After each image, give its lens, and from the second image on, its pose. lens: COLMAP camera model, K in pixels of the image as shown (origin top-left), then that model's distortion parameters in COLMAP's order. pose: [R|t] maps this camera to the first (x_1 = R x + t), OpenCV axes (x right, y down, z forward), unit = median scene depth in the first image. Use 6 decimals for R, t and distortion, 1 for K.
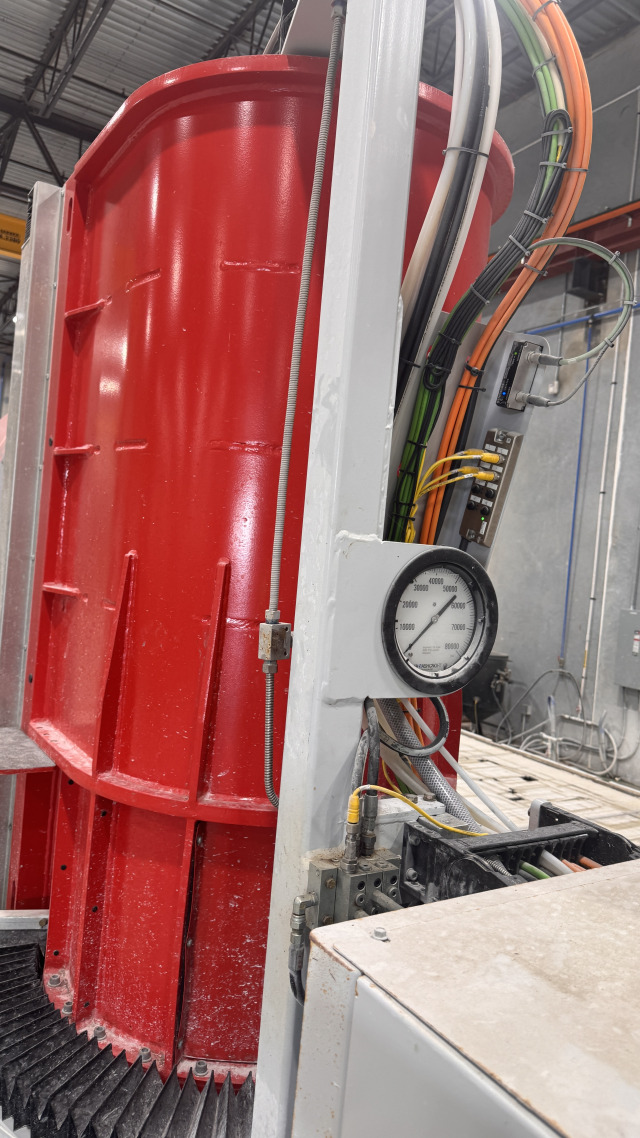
lens RADIAL K [[812.2, 0, 319.6], [0, 812.2, 566.4], [0, 0, 1]] dist [0.033544, -0.022692]
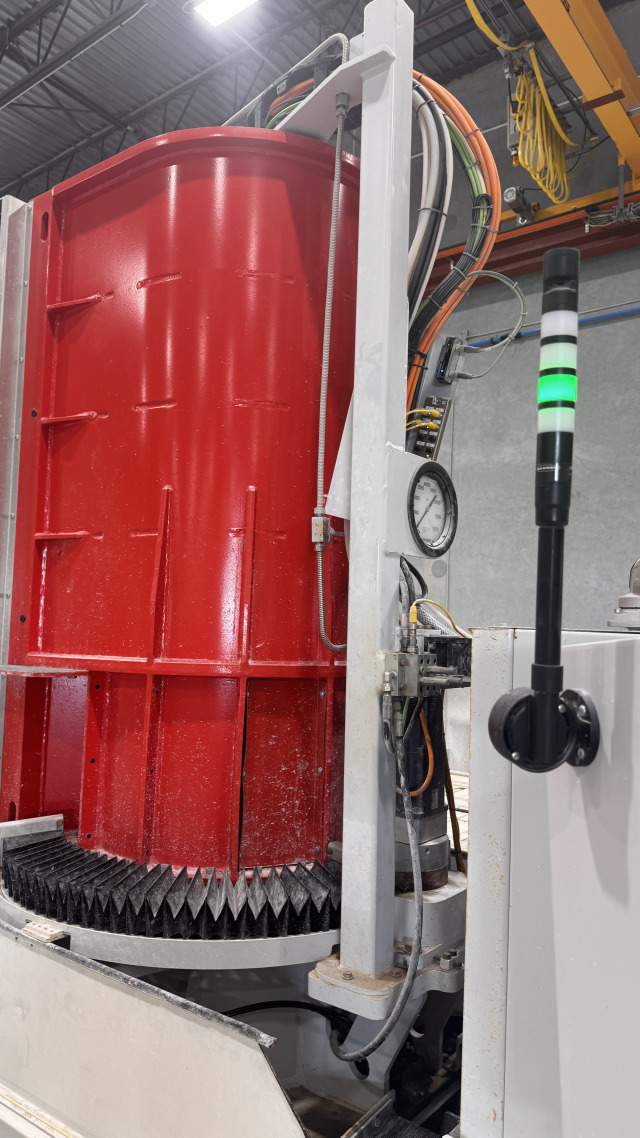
lens RADIAL K [[812.2, 0, 317.5], [0, 812.2, 570.5], [0, 0, 1]] dist [0.033544, -0.022692]
pose [[0.935624, -0.033805, 0.351376, -0.540128], [0.057340, 0.996738, -0.056789, 0.233168], [-0.348310, 0.073281, 0.934511, -0.310708]]
